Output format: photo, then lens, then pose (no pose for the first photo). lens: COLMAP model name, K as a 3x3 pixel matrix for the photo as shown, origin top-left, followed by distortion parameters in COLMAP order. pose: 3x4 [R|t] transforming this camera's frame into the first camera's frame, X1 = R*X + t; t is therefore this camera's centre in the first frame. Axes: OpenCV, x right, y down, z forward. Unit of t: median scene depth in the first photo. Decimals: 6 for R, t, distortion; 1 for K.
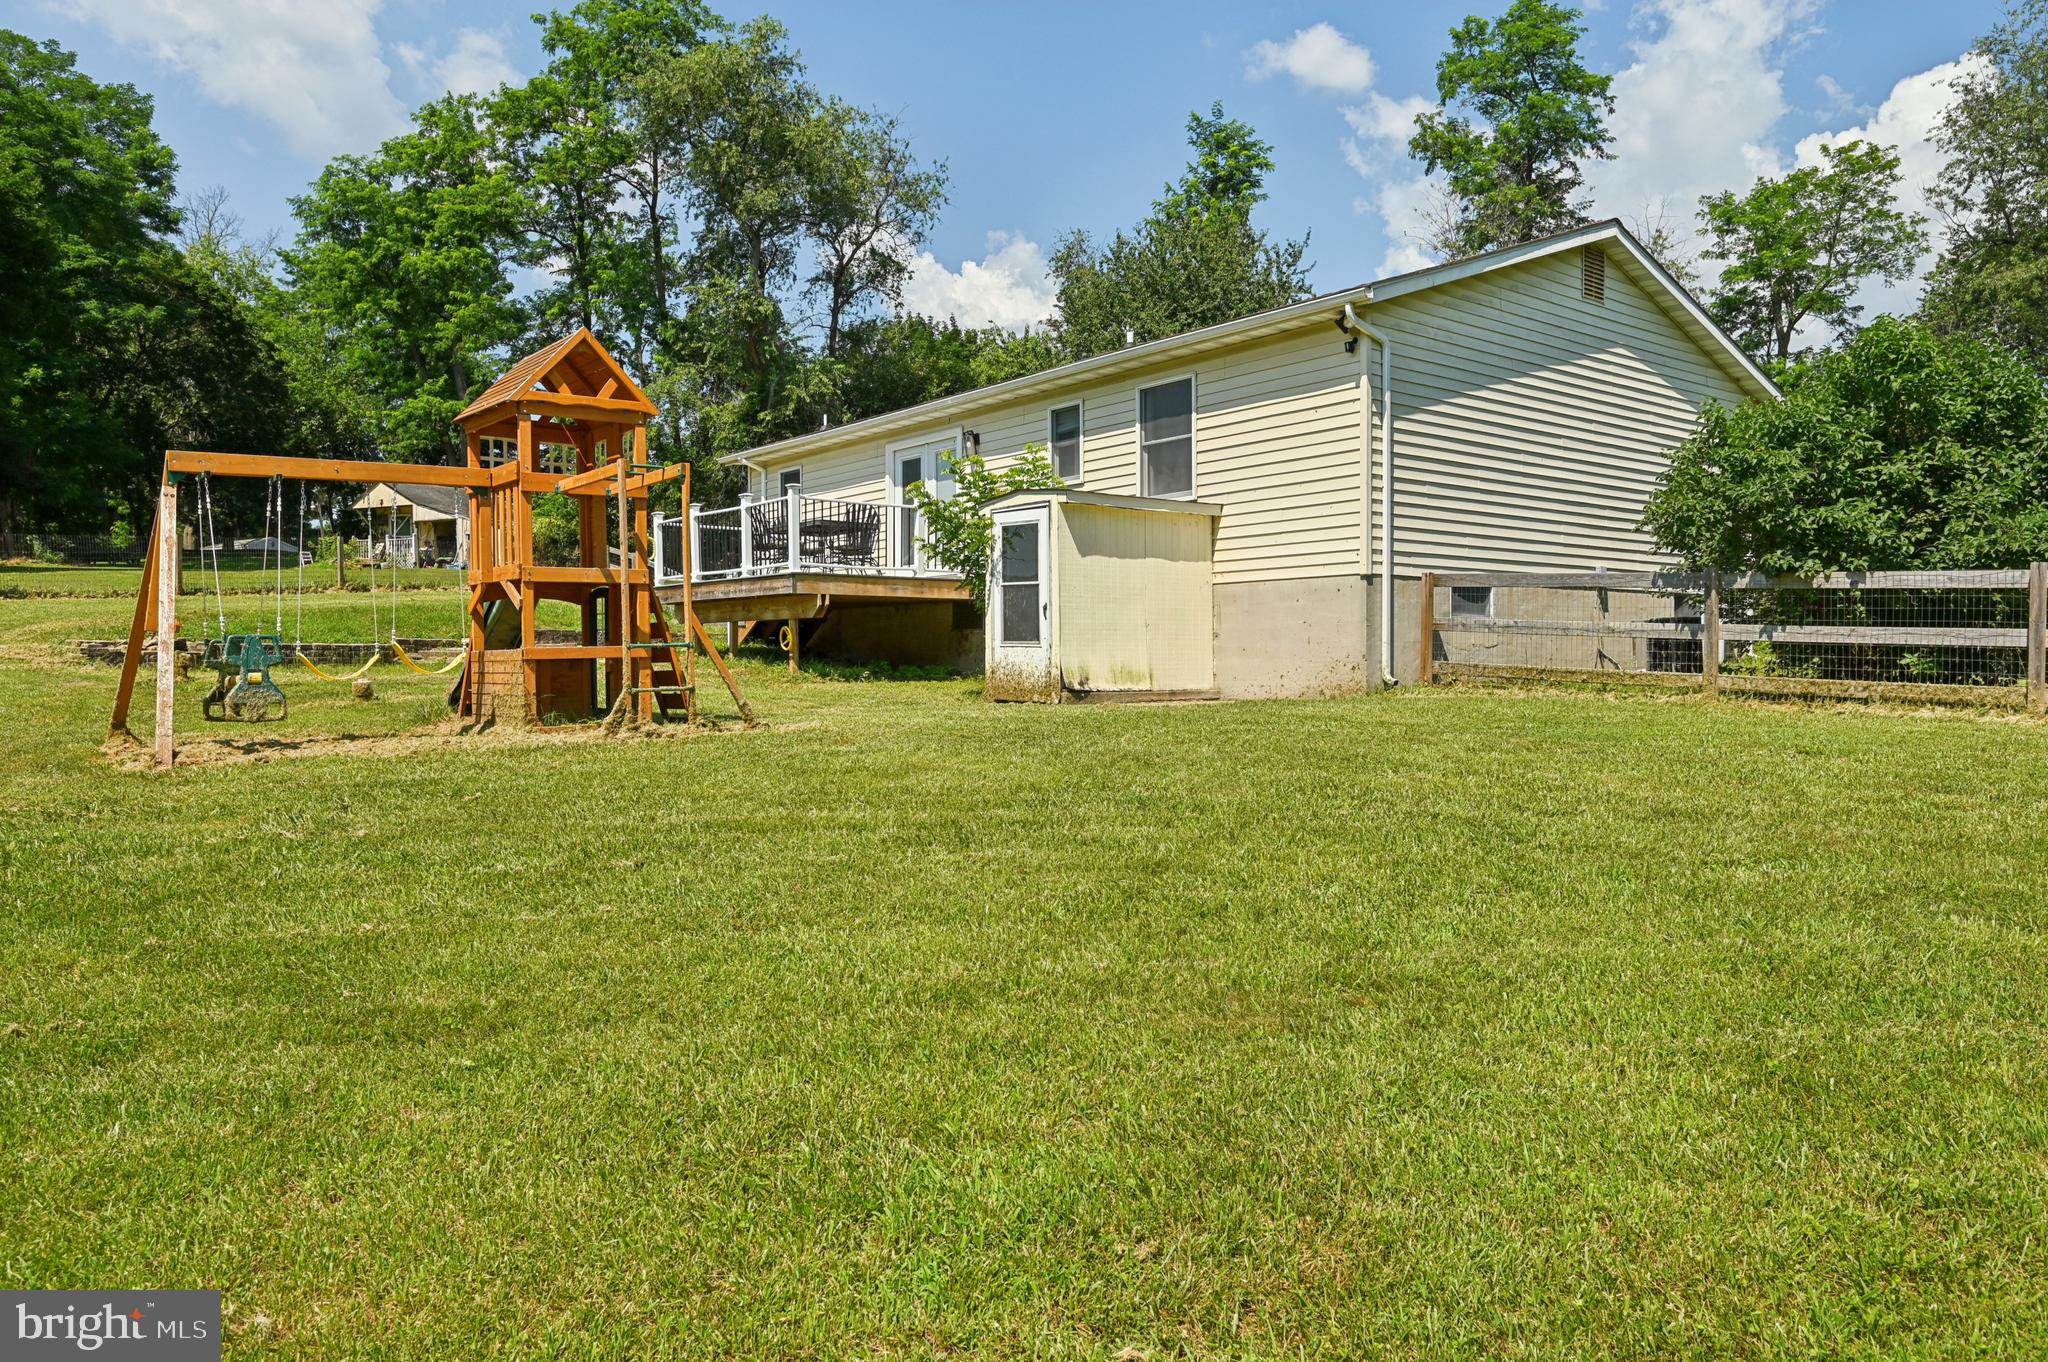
lens RADIAL K [[1382.3, 0, 1034.8], [0, 1382.3, 680.5], [0, 0, 1]] dist [0.003478, -0.006256]
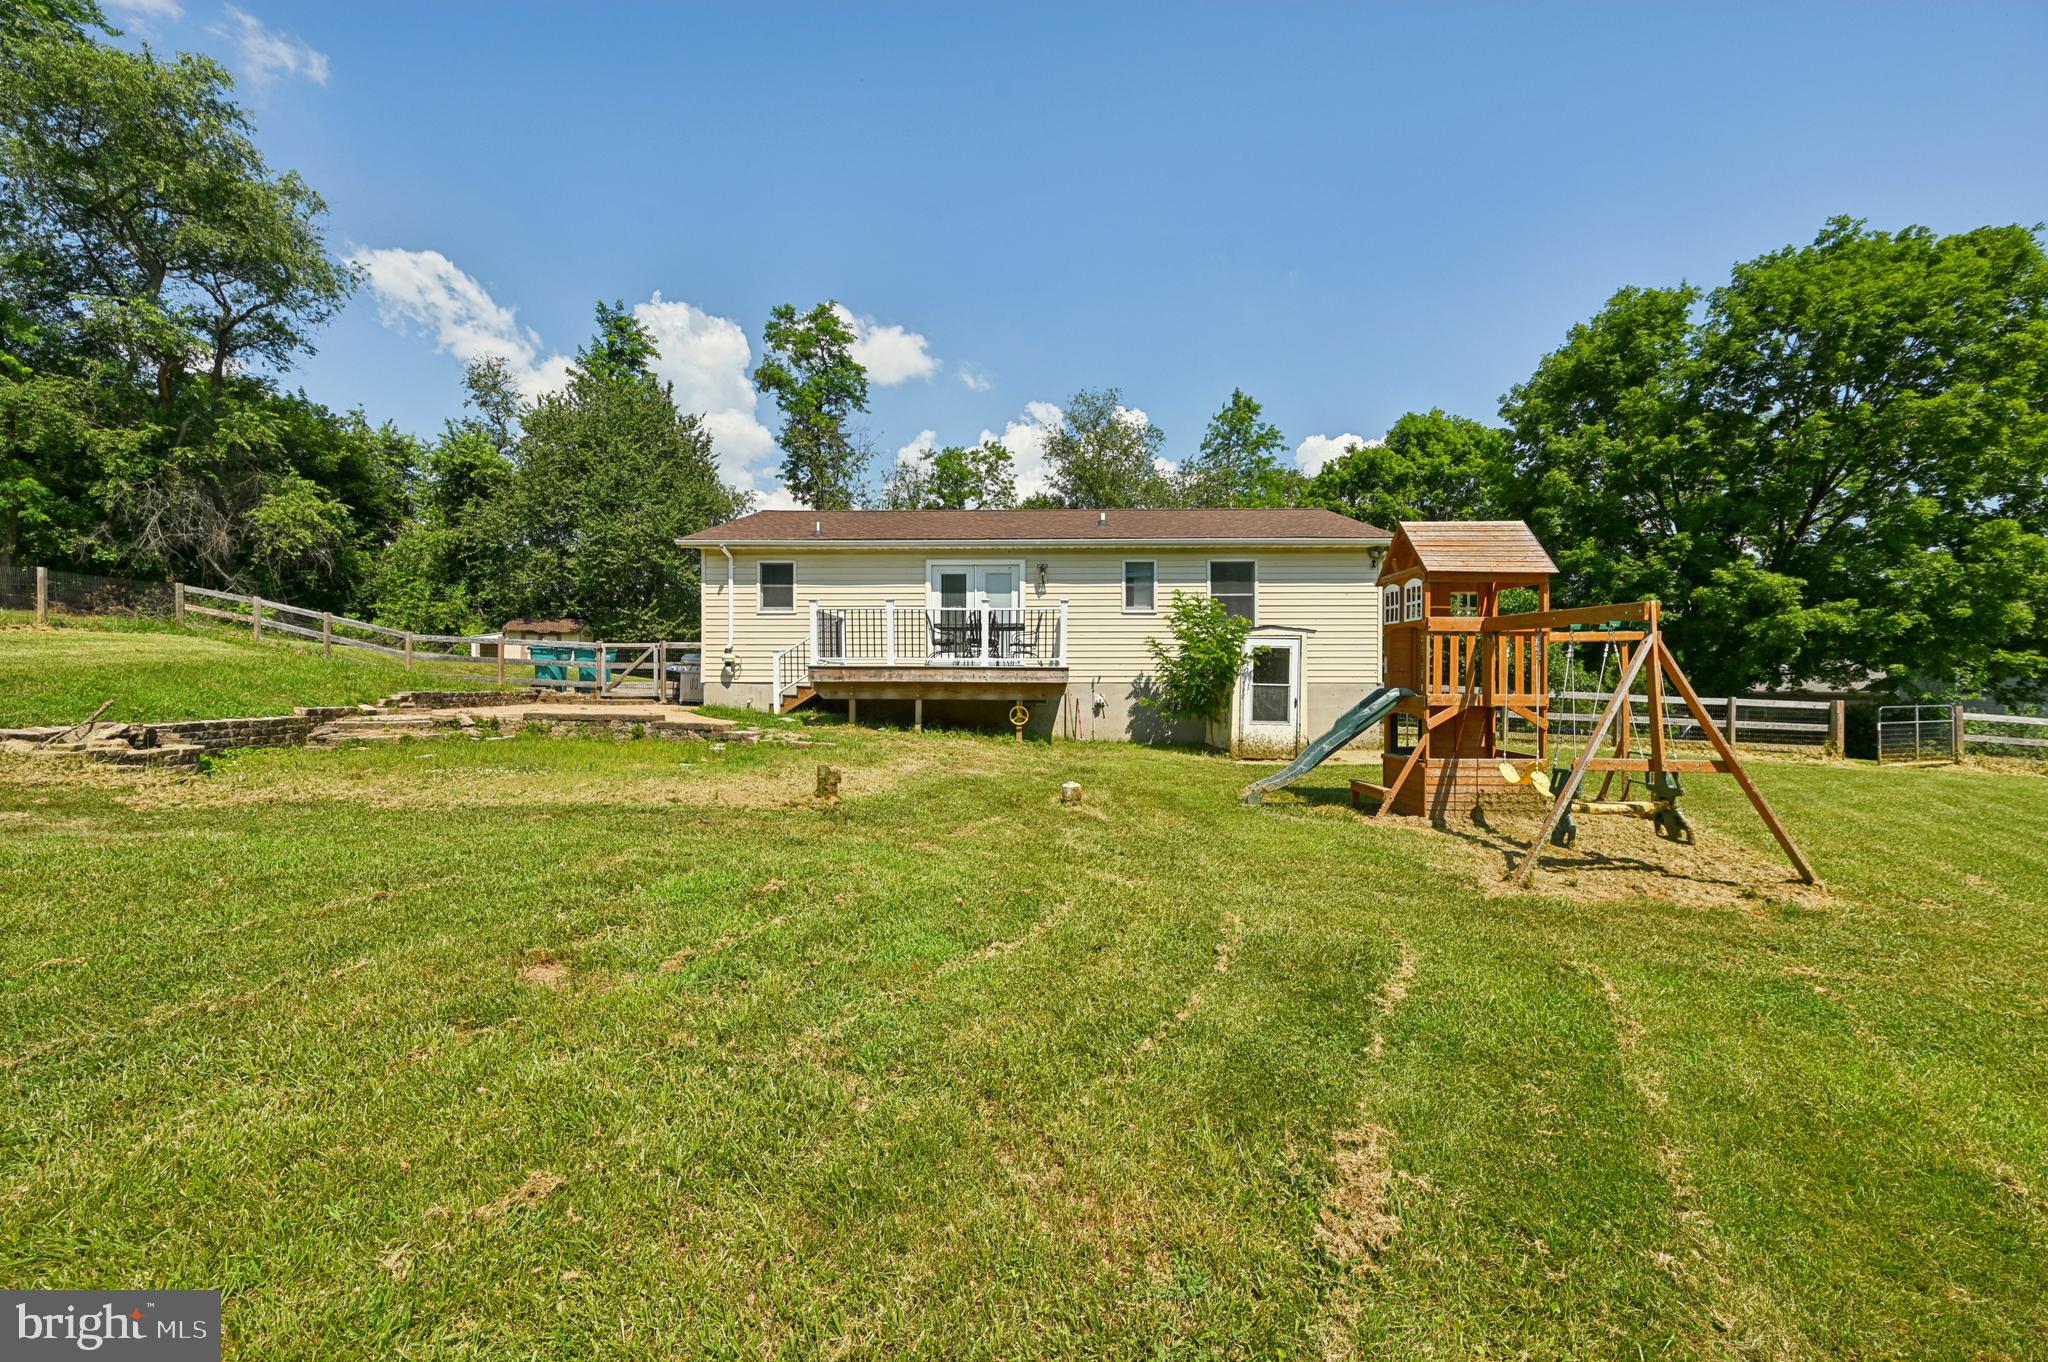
lens RADIAL K [[818.5, 0, 1037.4], [0, 818.5, 679.3], [0, 0, 1]] dist [-0.001053, 0.000380]
pose [[0.649280, 0.013712, 0.760426, -0.318715], [0.003052, 0.999782, -0.020634, -0.020611], [-0.760543, 0.015718, 0.649097, 0.212037]]
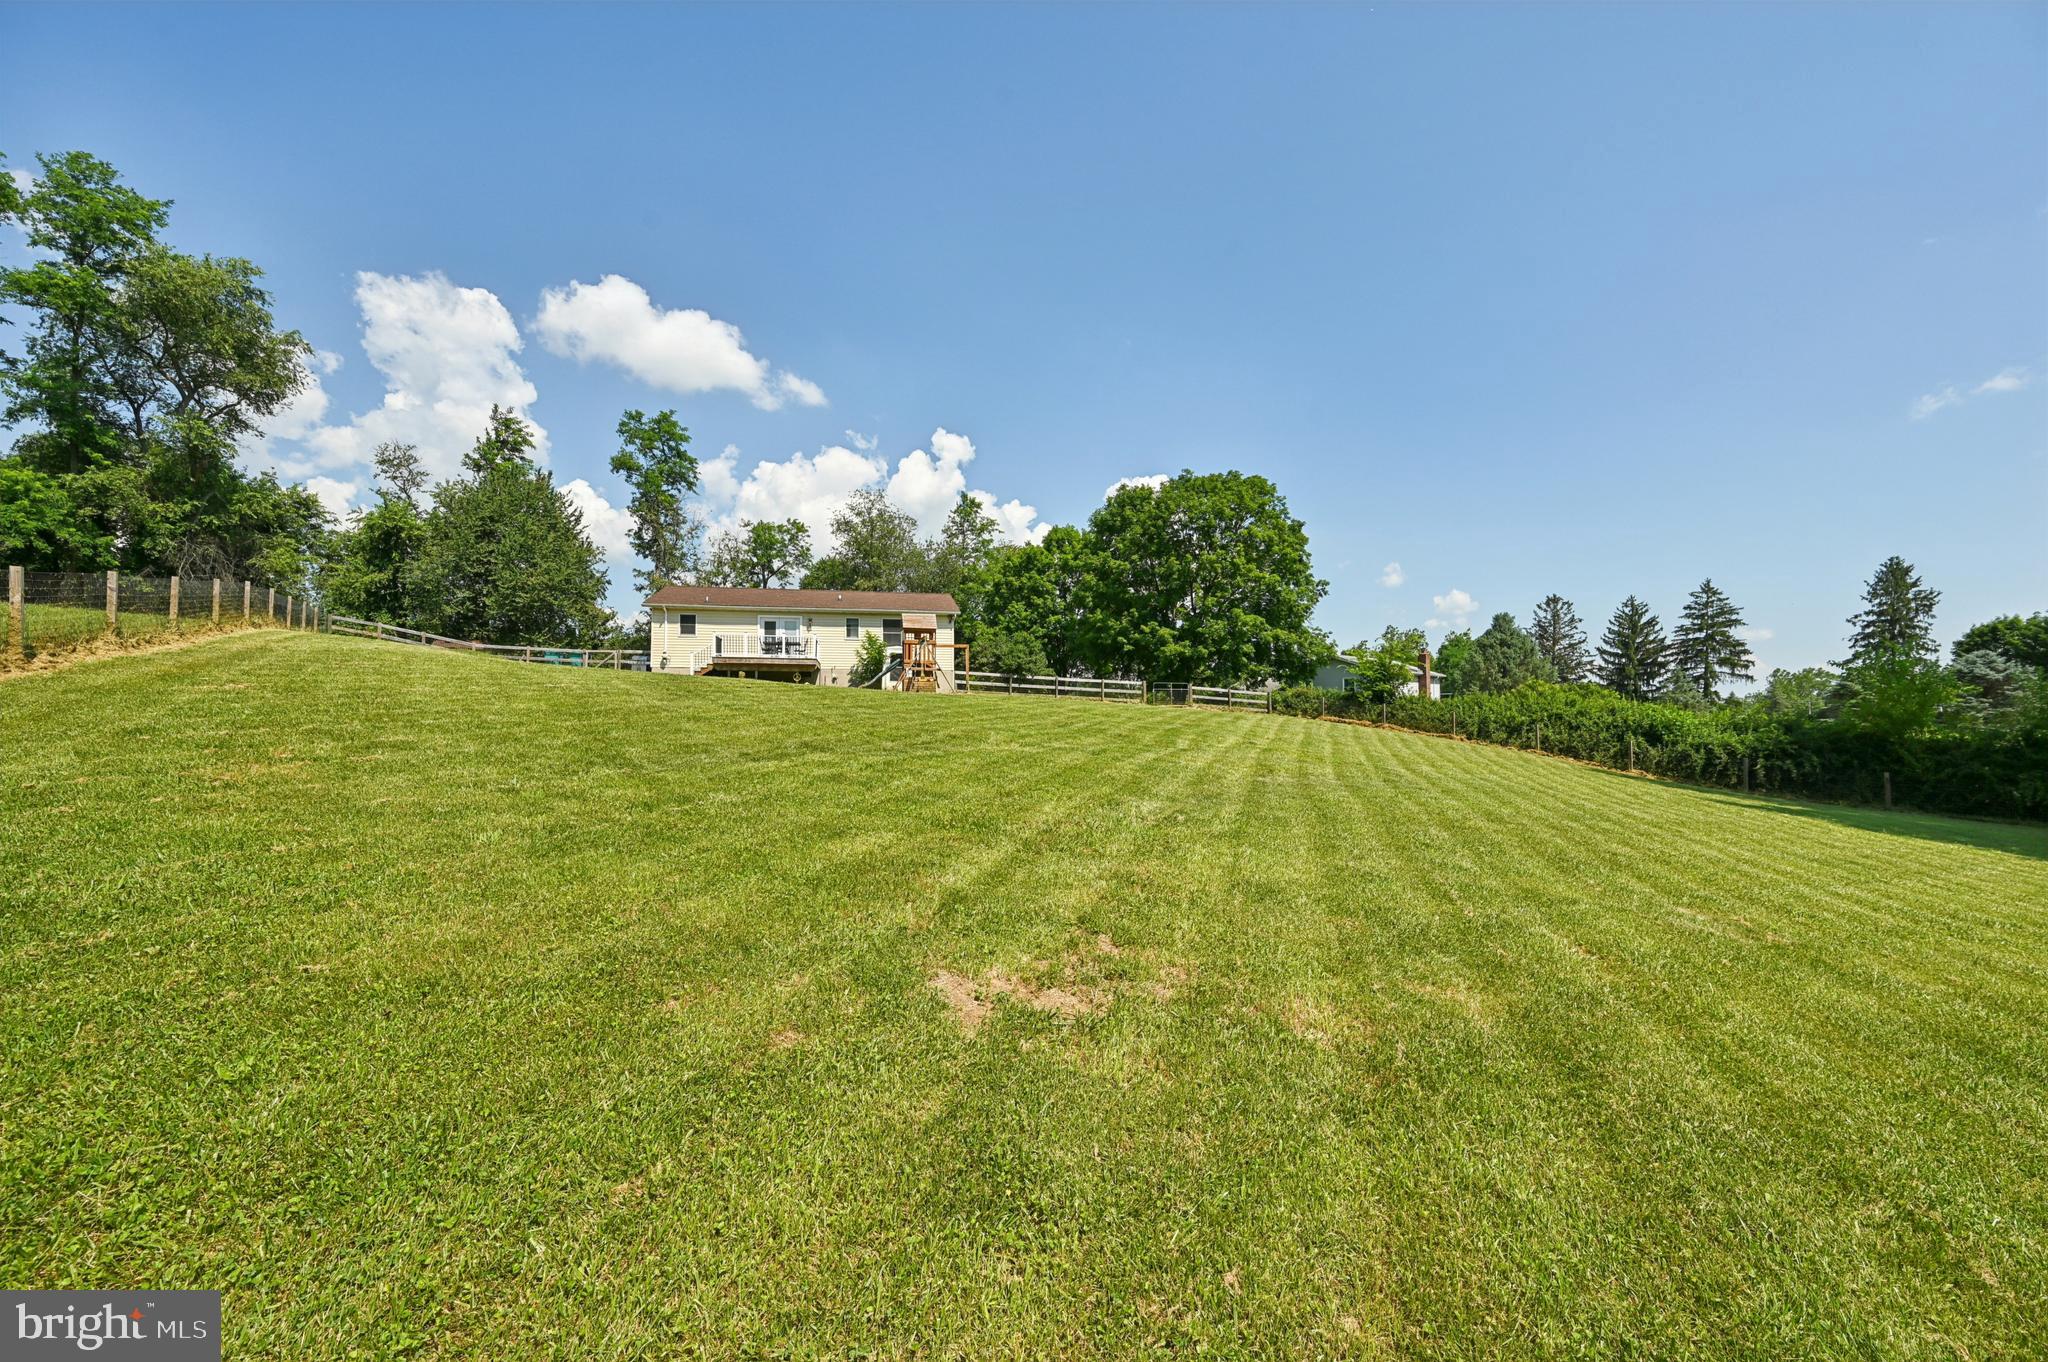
lens RADIAL K [[797.2, 0, 1027.8], [0, 797.2, 682.5], [0, 0, 1]] dist [-0.000802, 0.000026]
pose [[0.461941, 0.048128, 0.885604, -0.696143], [0.008712, 0.998232, -0.058794, 0.043082], [-0.886868, 0.034875, 0.460705, -0.162980]]
